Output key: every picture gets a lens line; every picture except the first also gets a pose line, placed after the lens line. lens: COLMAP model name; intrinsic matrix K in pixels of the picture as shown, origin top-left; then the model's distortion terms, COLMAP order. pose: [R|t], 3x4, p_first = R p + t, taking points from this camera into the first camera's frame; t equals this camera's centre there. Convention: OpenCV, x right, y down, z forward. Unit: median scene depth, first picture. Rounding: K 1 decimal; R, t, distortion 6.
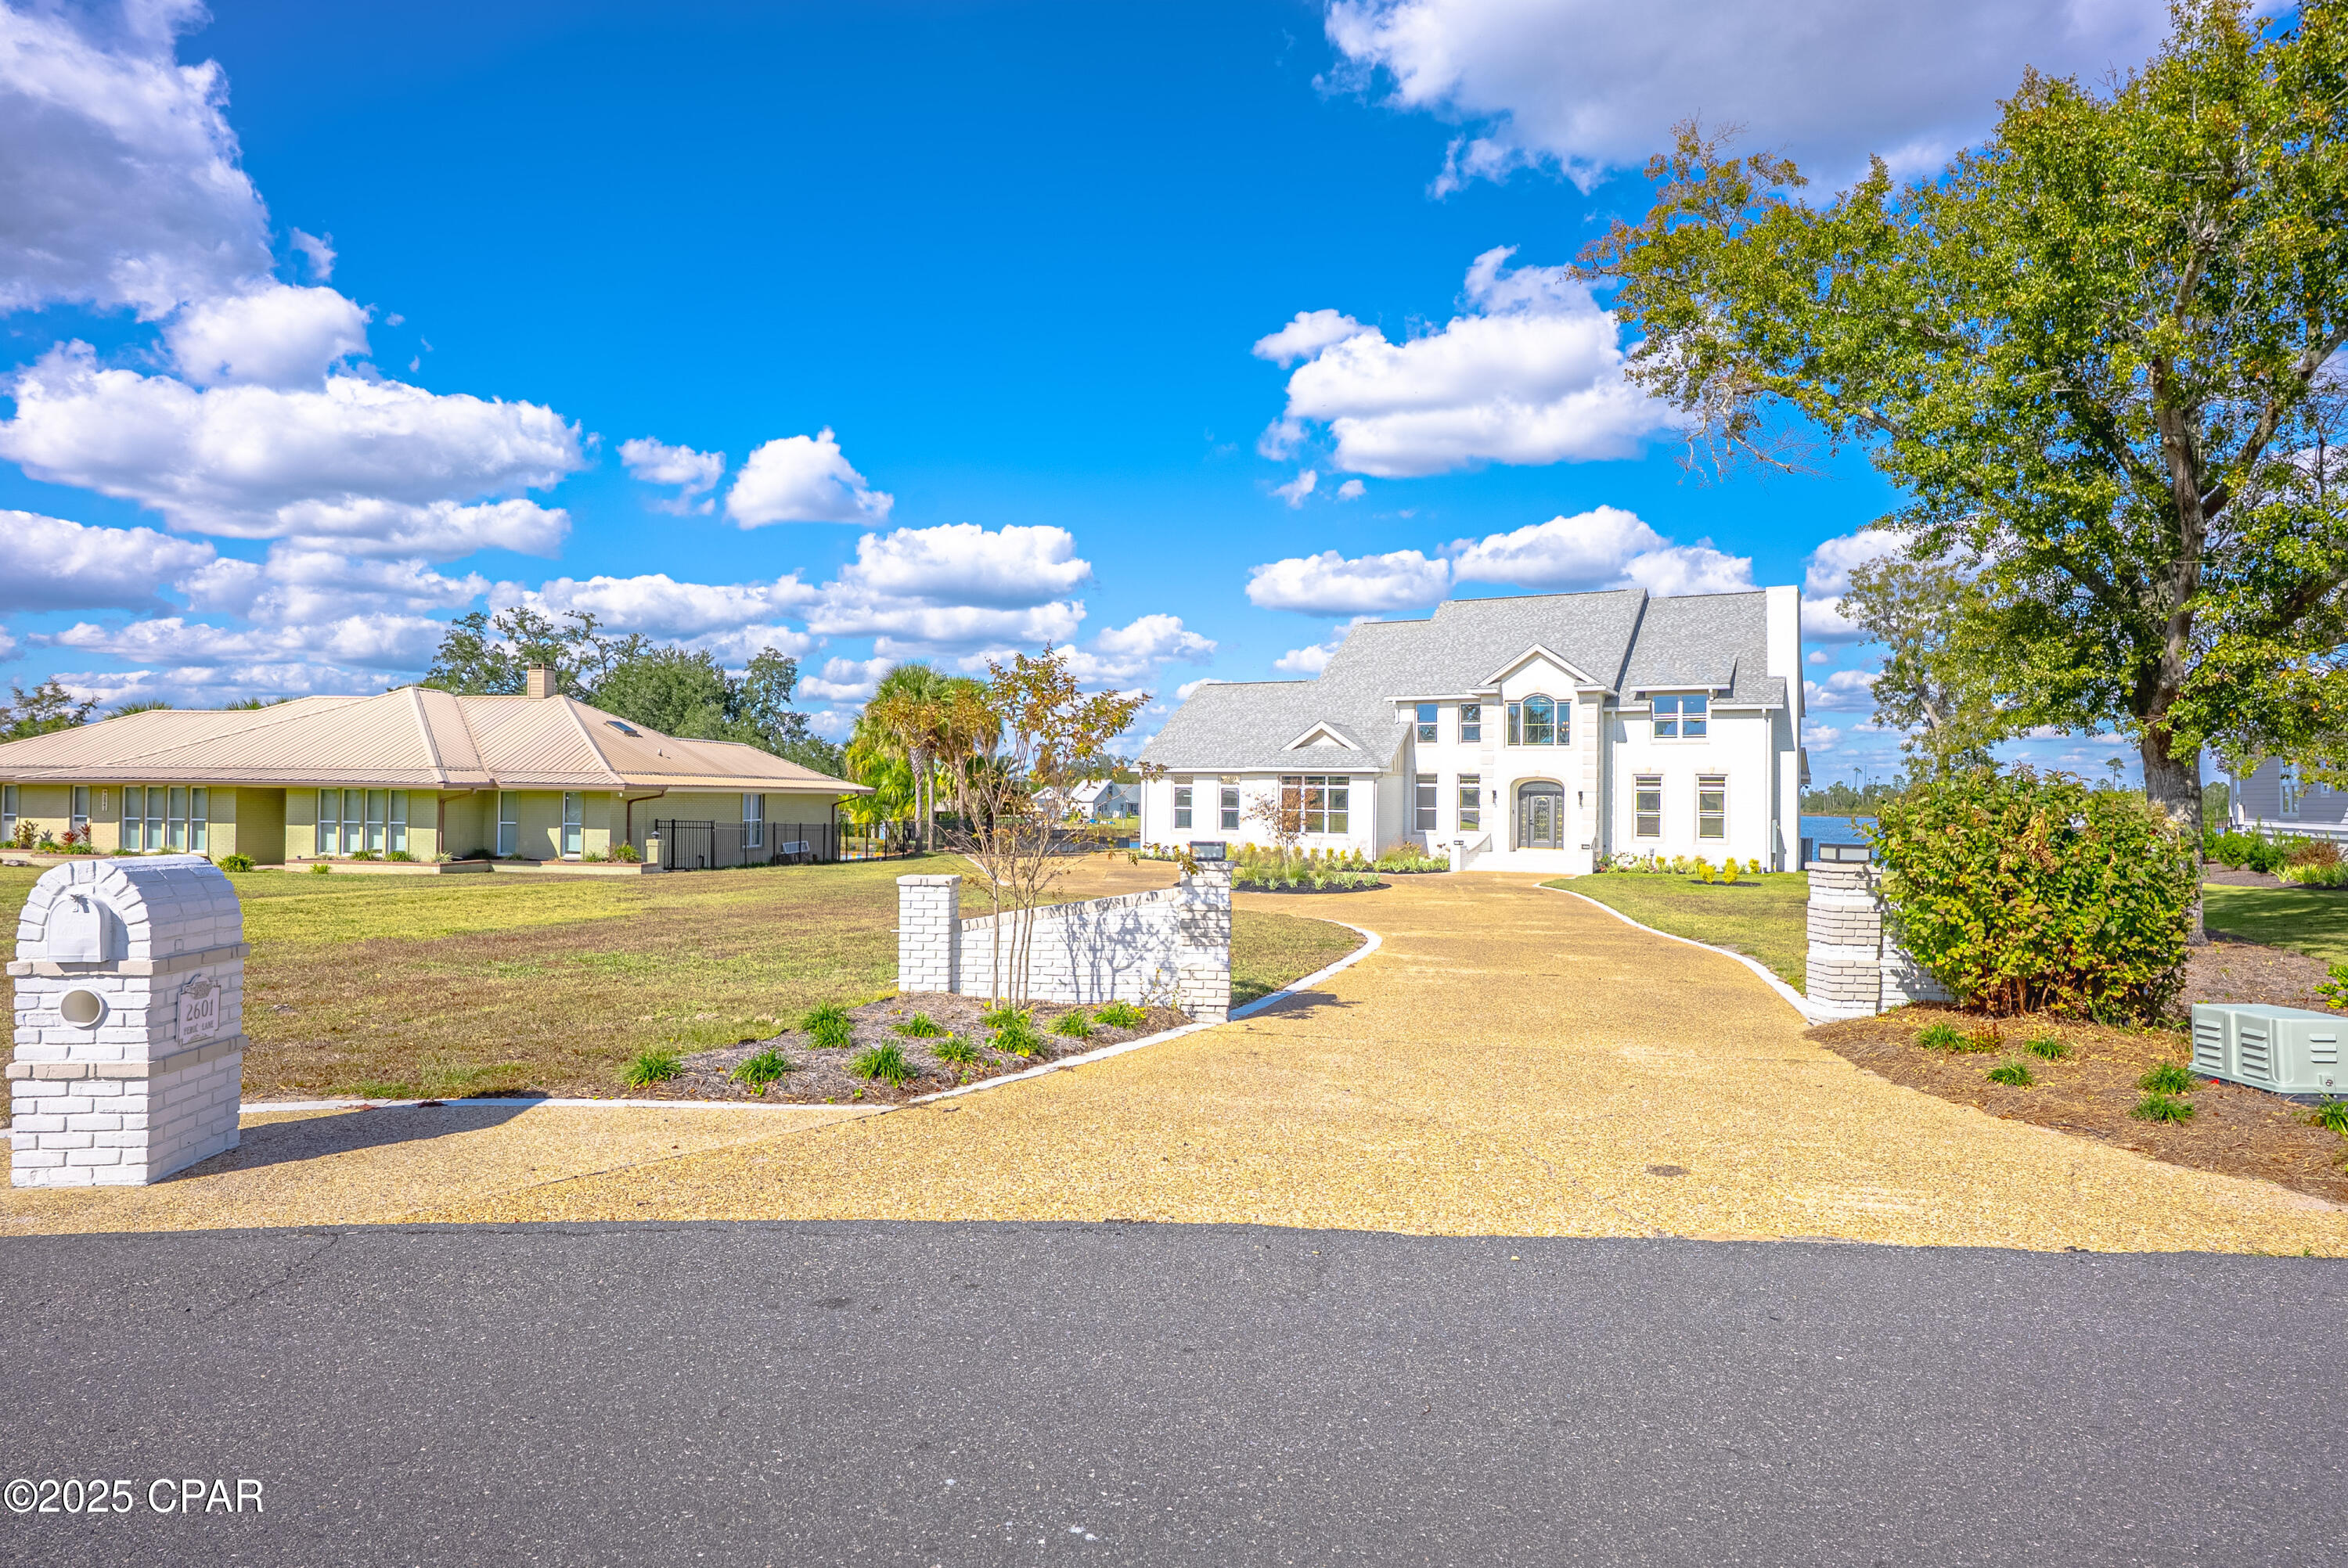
lens RADIAL K [[1300.8, 0, 1172.4], [0, 1300.8, 754.0], [0, 0, 1]] dist [-0.041896, 0.005149]
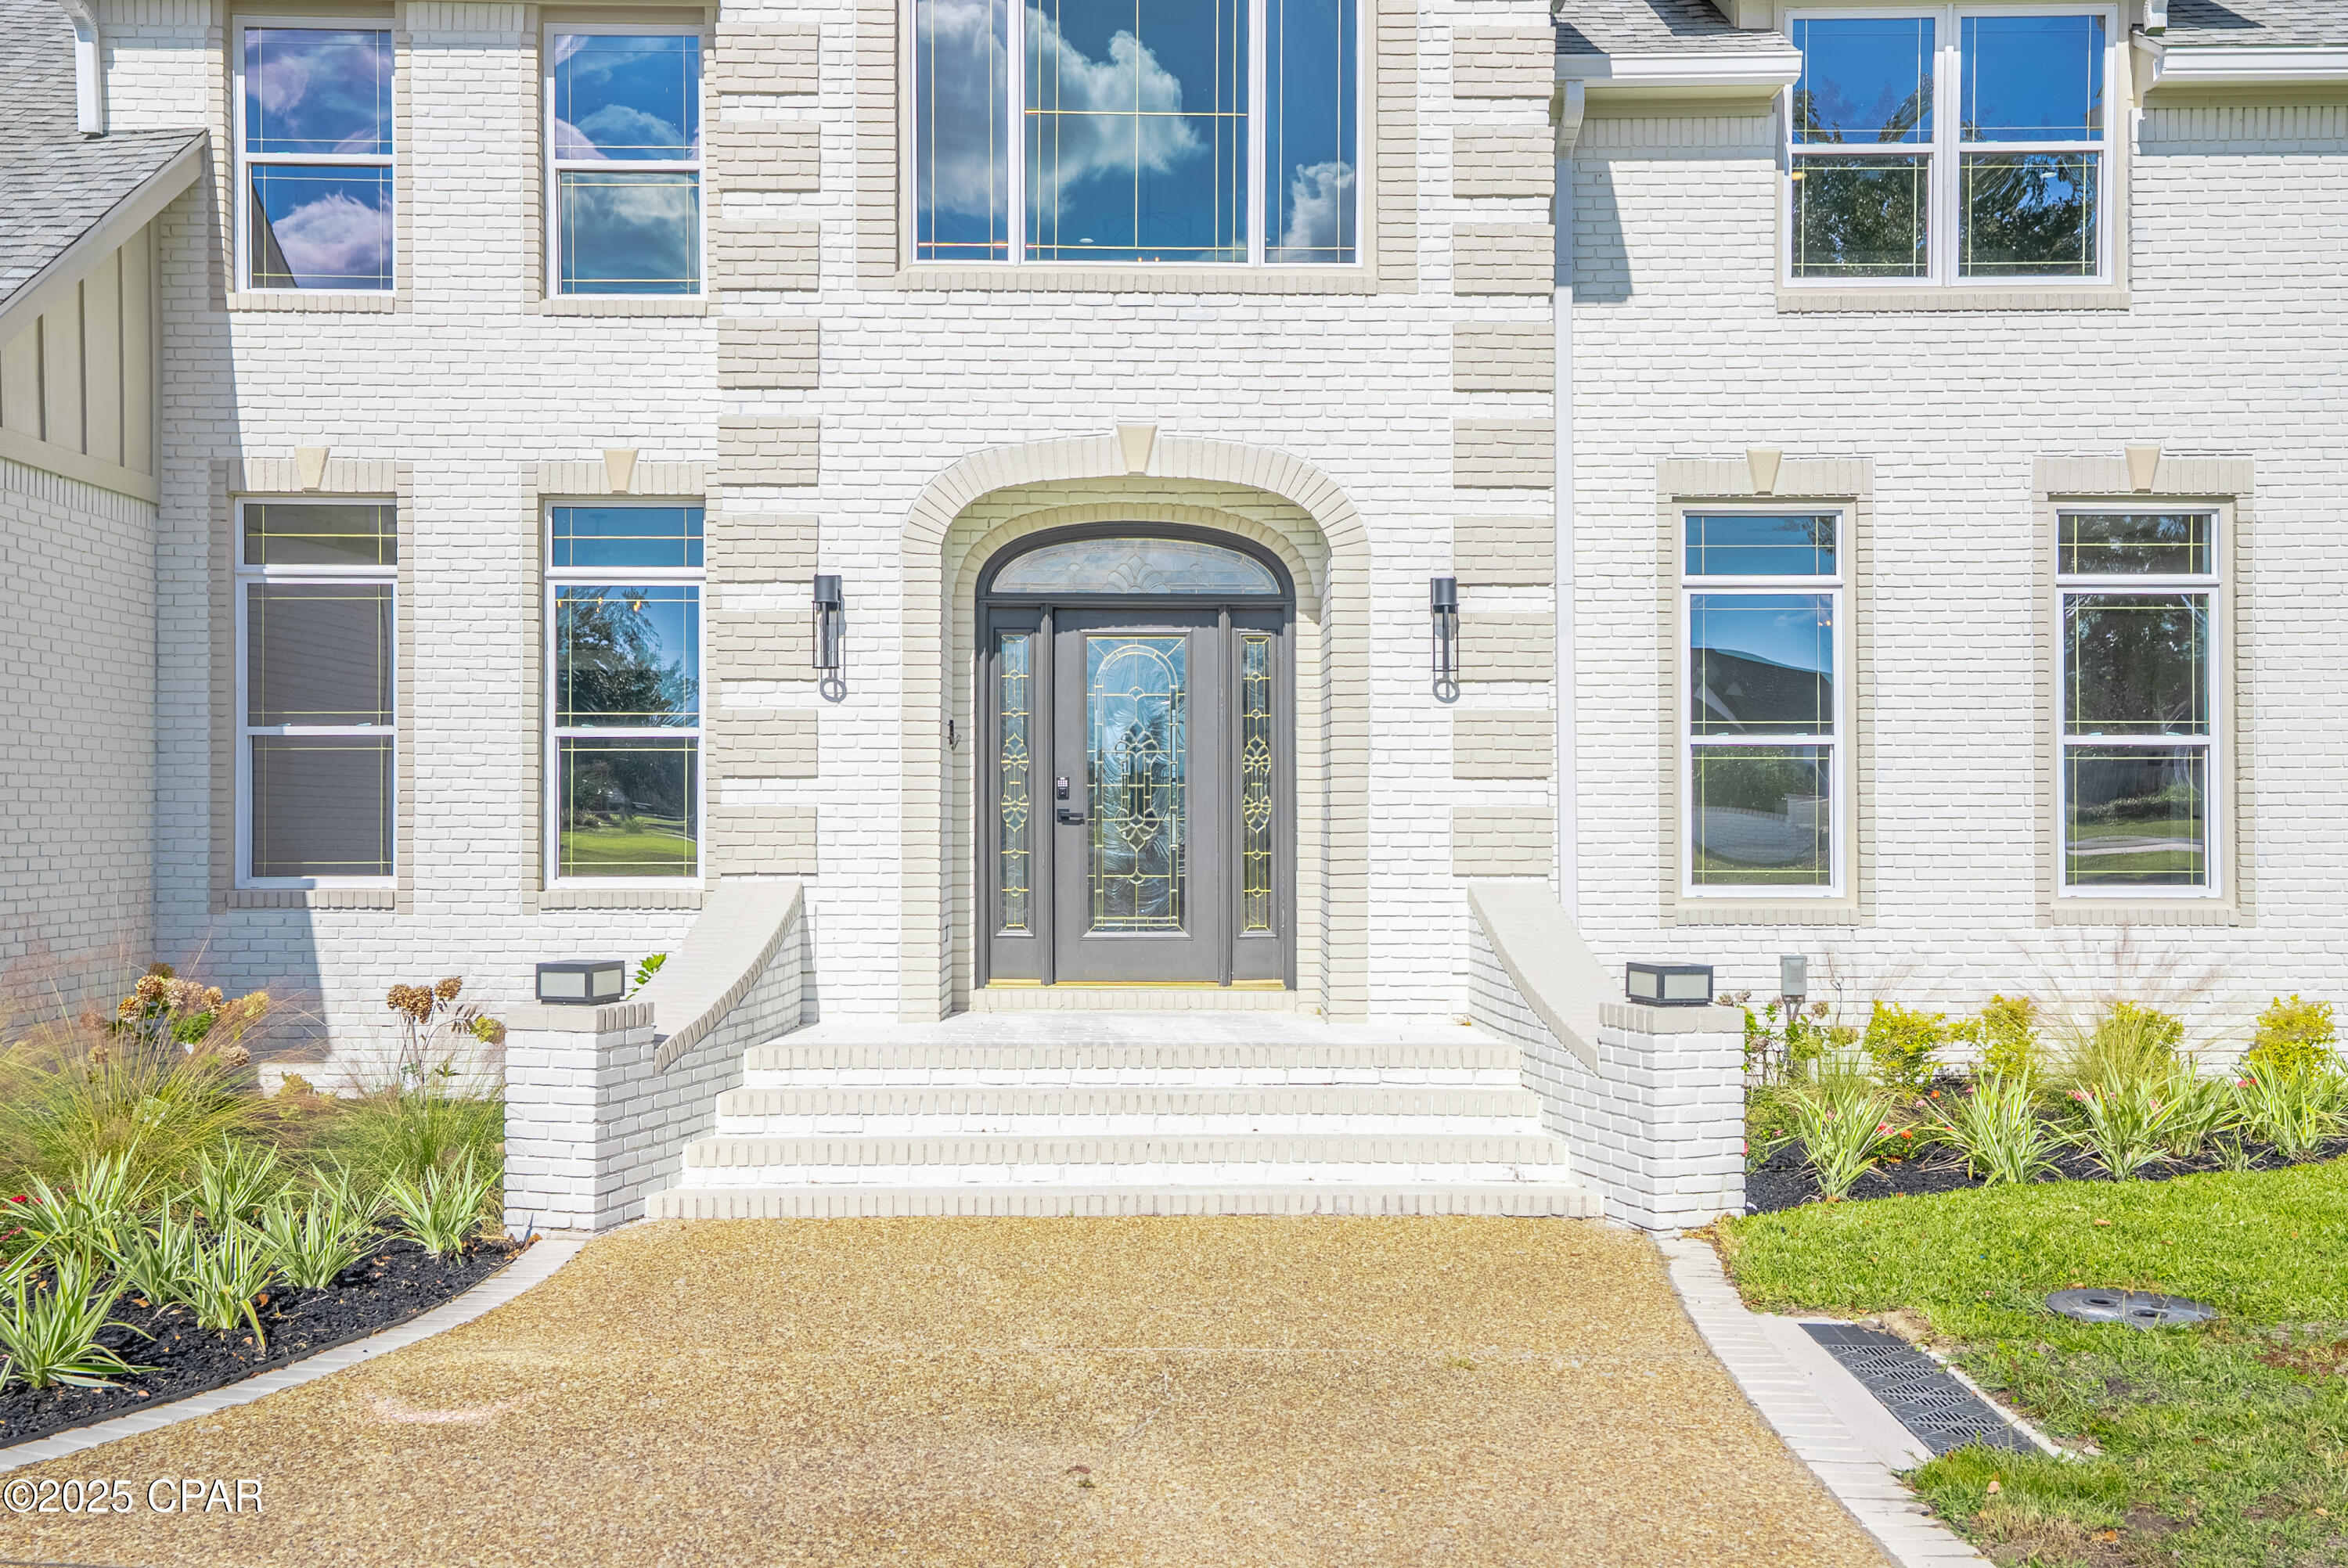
lens RADIAL K [[2151.5, 0, 1154.0], [0, 2151.5, 774.3], [0, 0, 1]] dist [0.054566, 0.000000]
pose [[0.863259, -0.002369, 0.504756, 0.164589], [-0.005188, 0.999895, 0.013564, 0.046209], [-0.504735, -0.014328, 0.863155, 0.794612]]
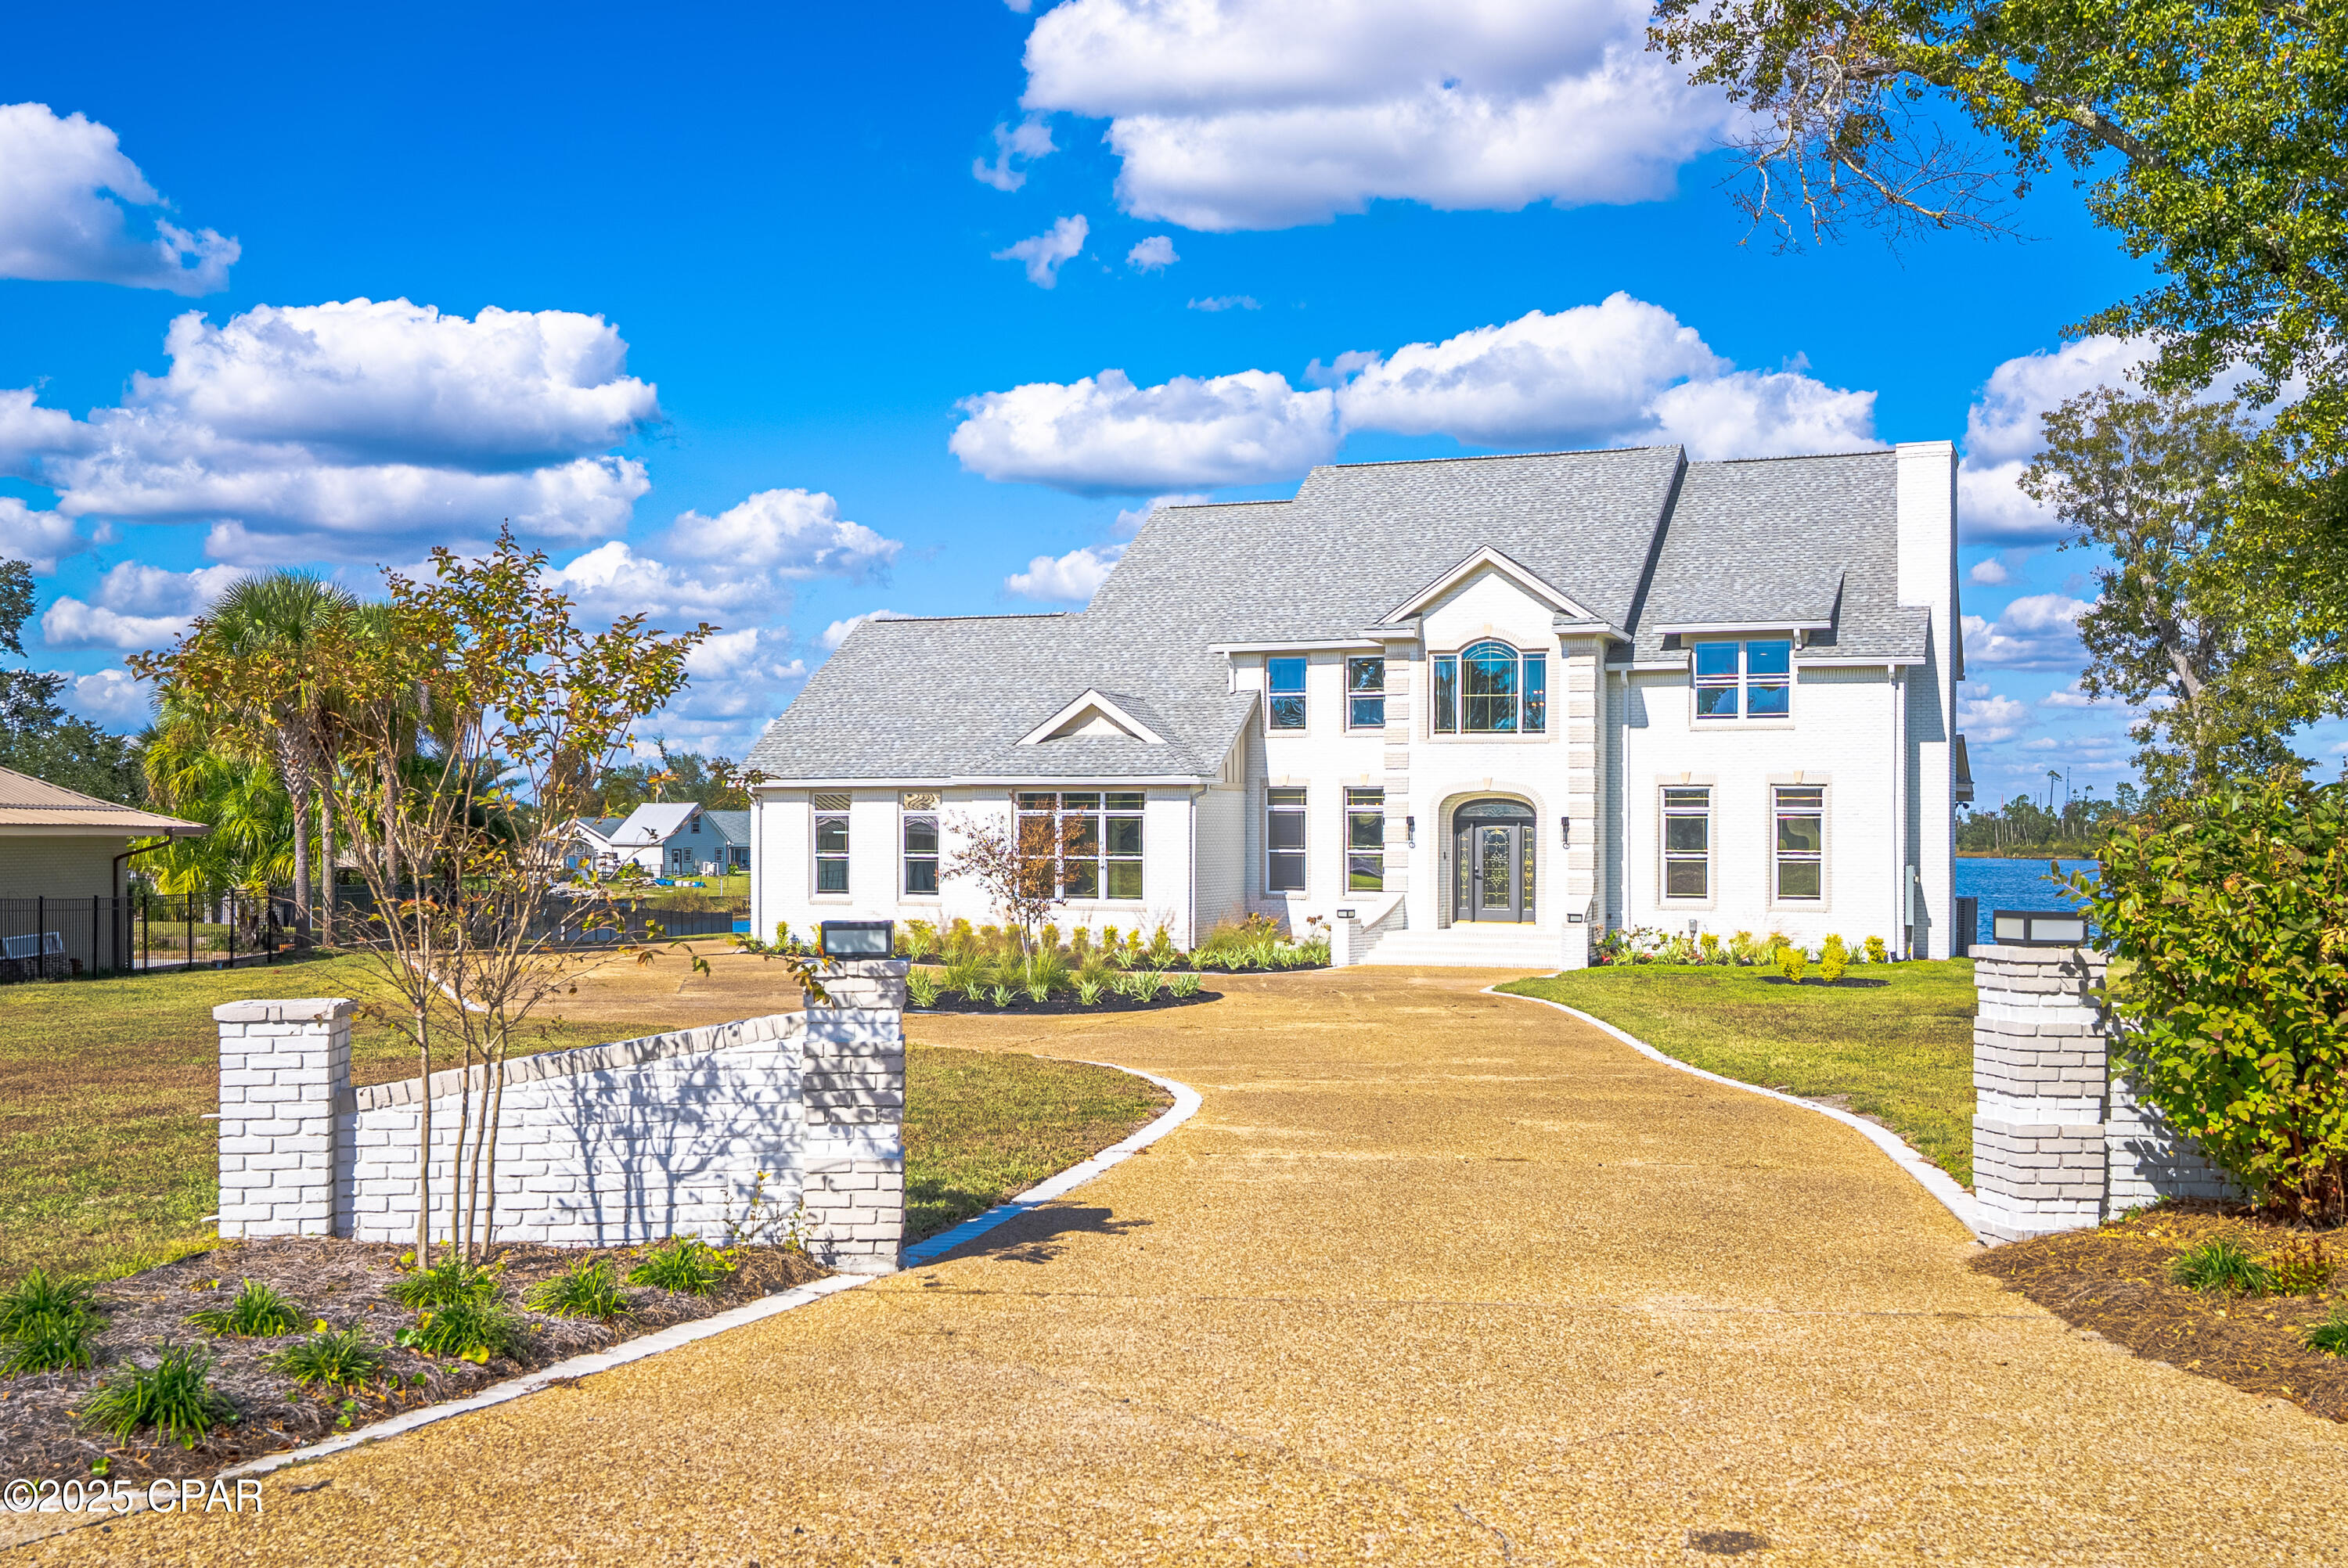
lens RADIAL K [[2426.9, 0, 1178.6], [0, 2426.9, 783.9], [0, 0, 1]] dist [0.078825, 0.000000]
pose [[0.989259, -0.007139, 0.146000, 0.004302], [0.005218, 0.999895, 0.013533, 0.000217], [-0.146082, -0.012626, 0.989192, 0.010387]]
